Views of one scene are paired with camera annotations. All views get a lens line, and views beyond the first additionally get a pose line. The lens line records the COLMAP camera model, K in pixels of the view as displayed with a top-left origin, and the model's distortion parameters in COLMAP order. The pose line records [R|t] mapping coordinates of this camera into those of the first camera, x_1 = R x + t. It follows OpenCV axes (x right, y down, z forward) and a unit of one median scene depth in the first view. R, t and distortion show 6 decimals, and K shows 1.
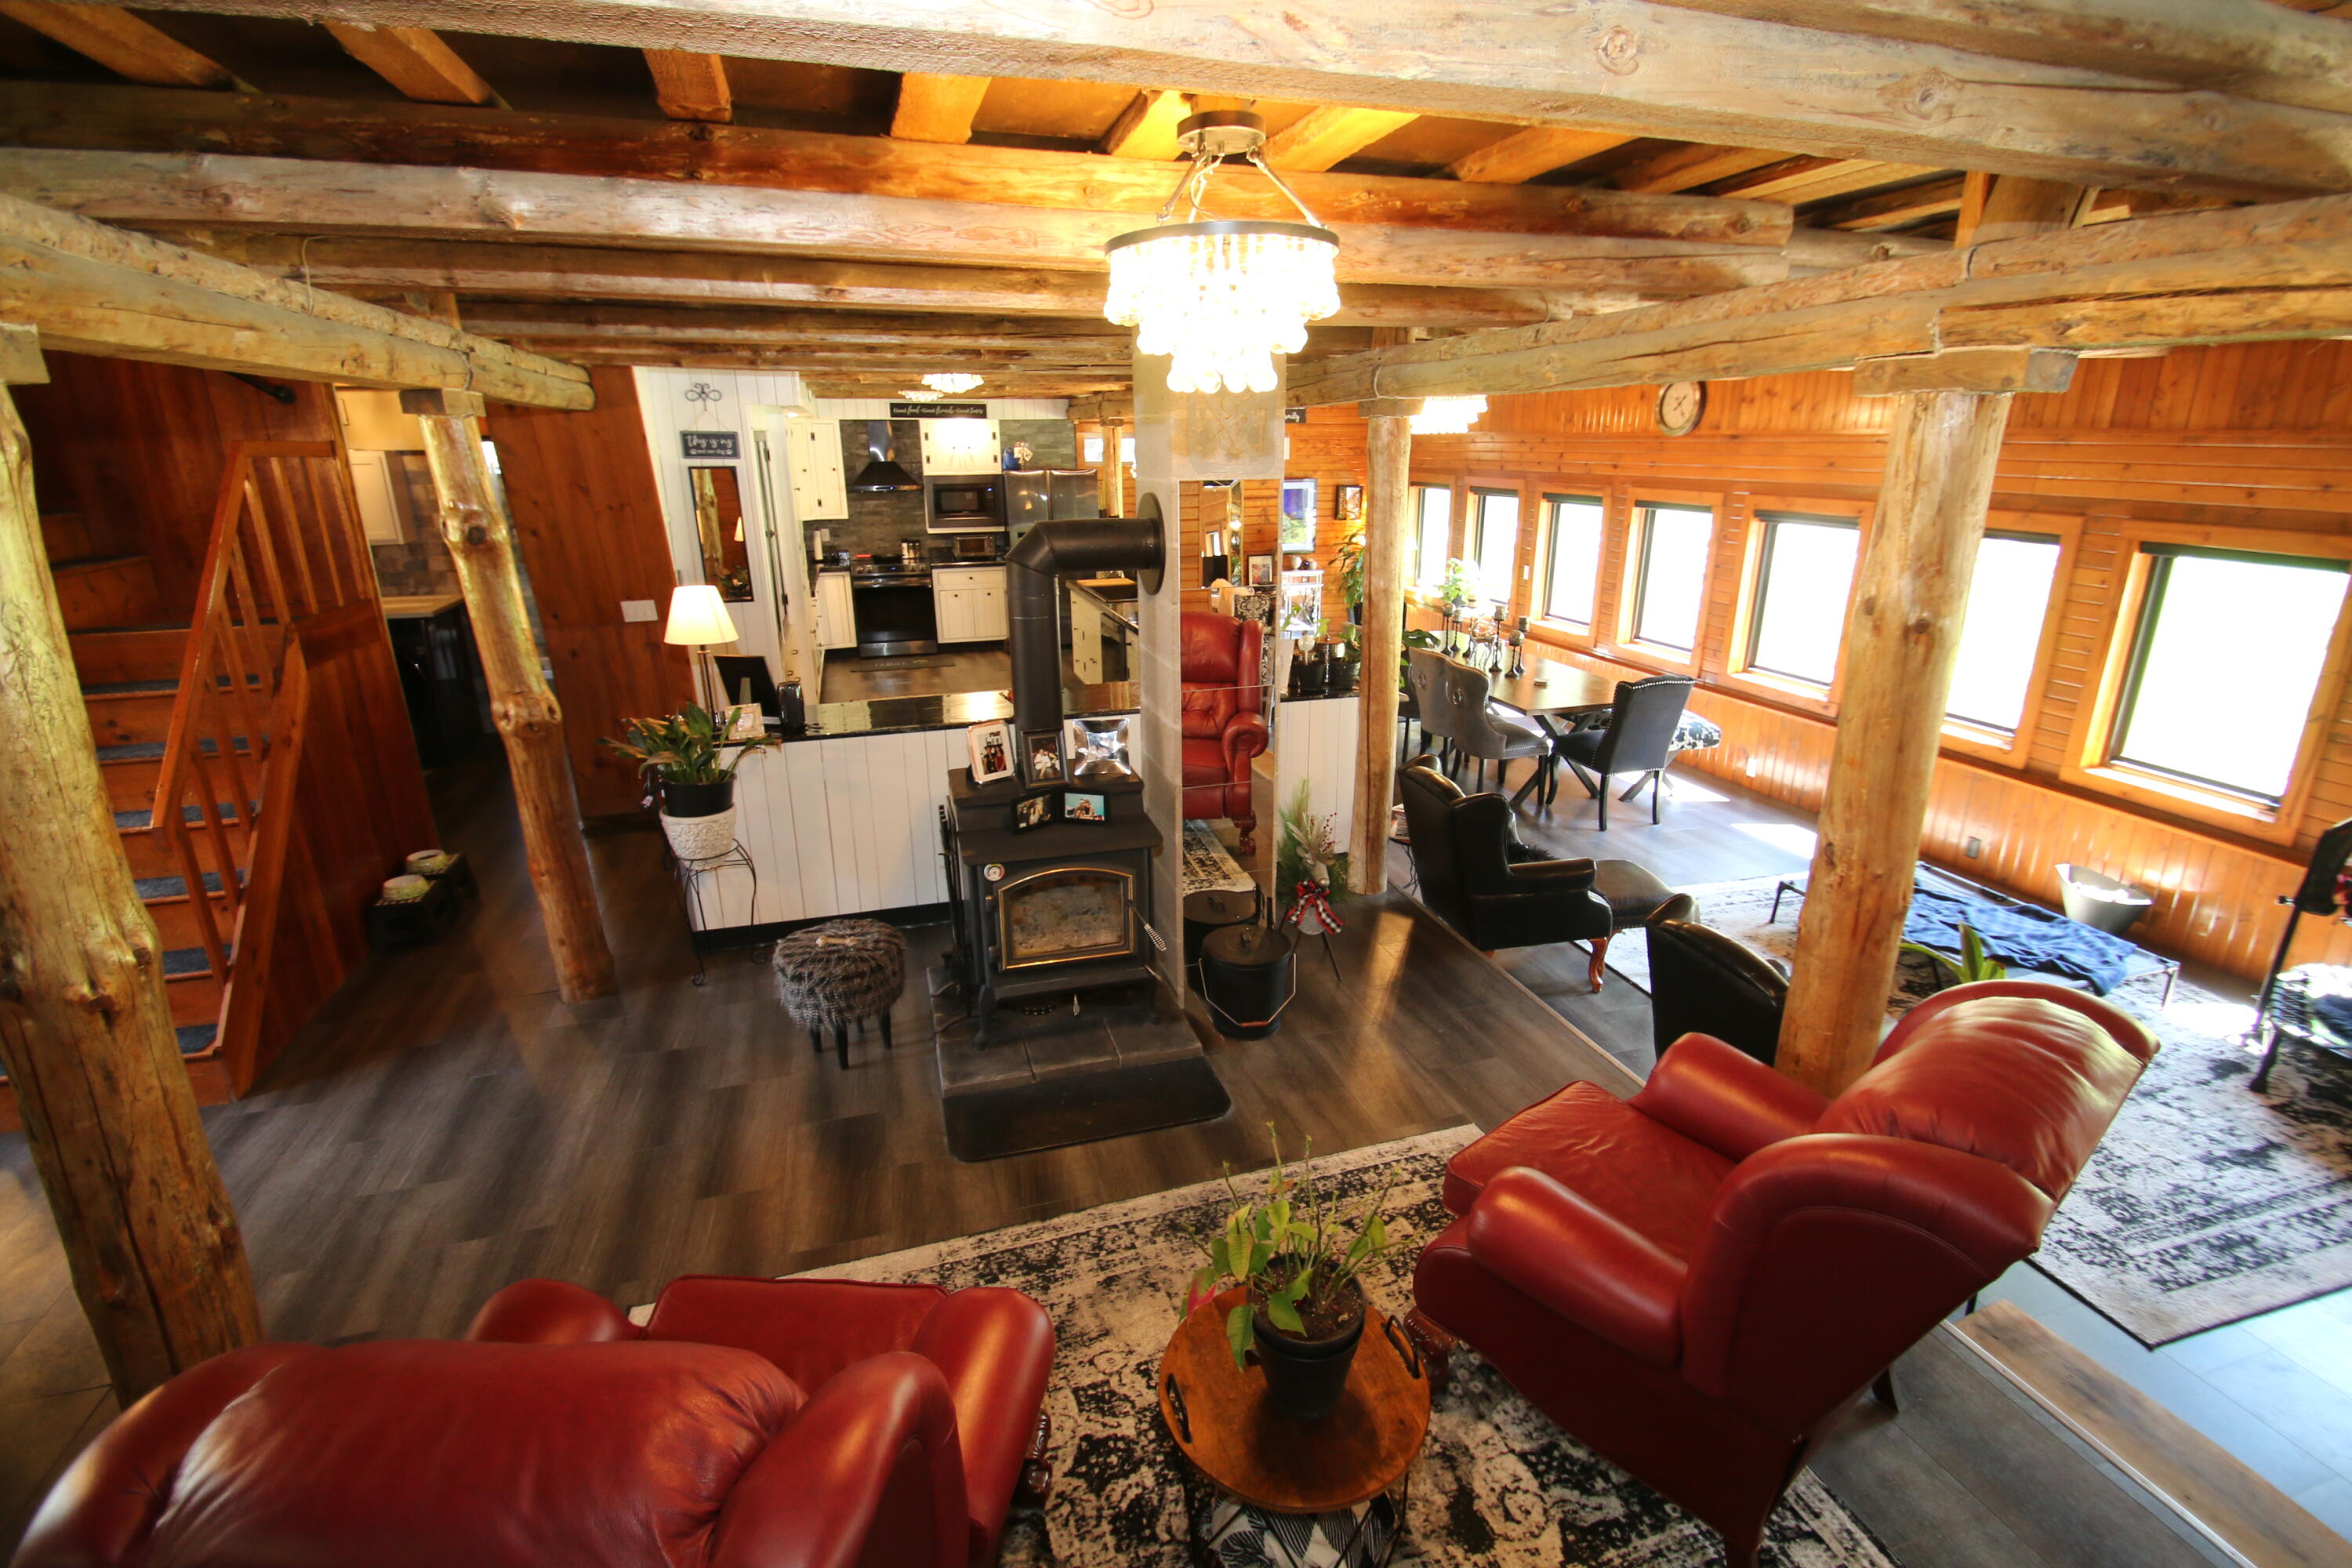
lens RADIAL K [[1104.0, 0, 1186.7], [0, 1104.0, 787.0], [0, 0, 1]] dist [-0.003447, -0.003316]
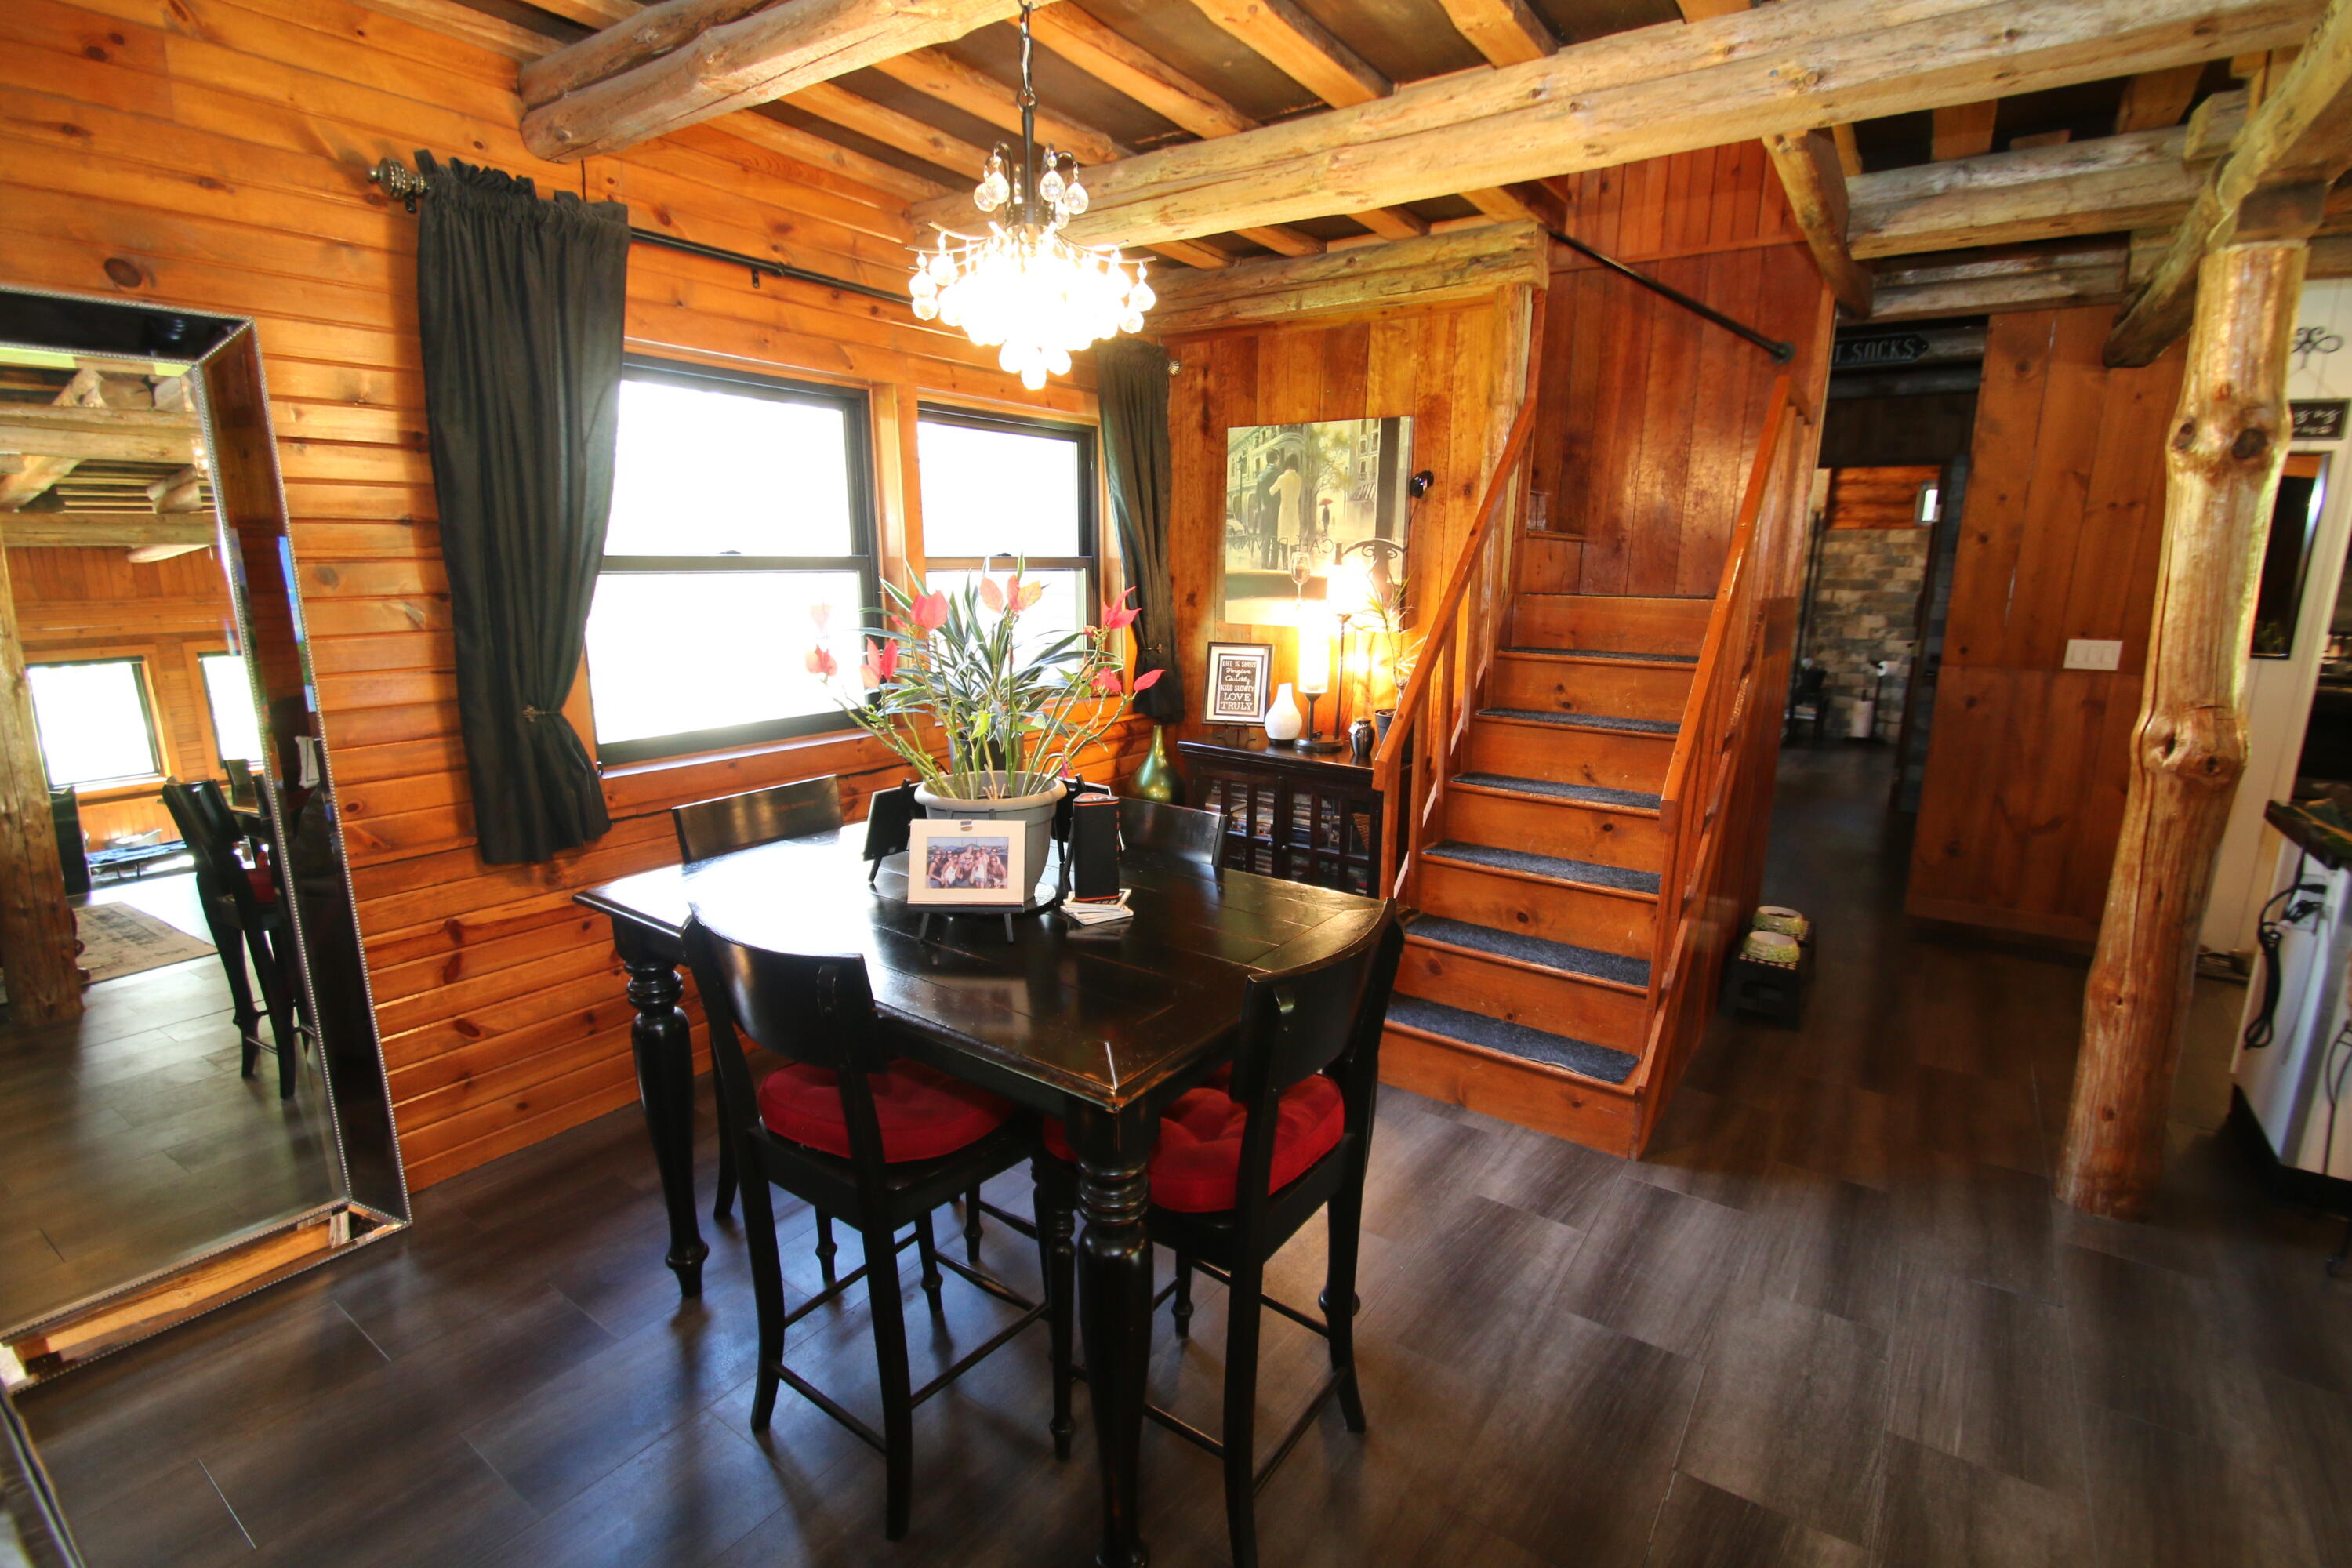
lens RADIAL K [[1104.0, 0, 1157.9], [0, 1104.0, 791.9], [0, 0, 1]] dist [-0.003447, -0.003316]
pose [[0.603640, 0.184044, -0.775723, -0.475367], [-0.251123, 0.967354, 0.034094, 0.084477], [0.756674, 0.174221, 0.630152, 0.186011]]
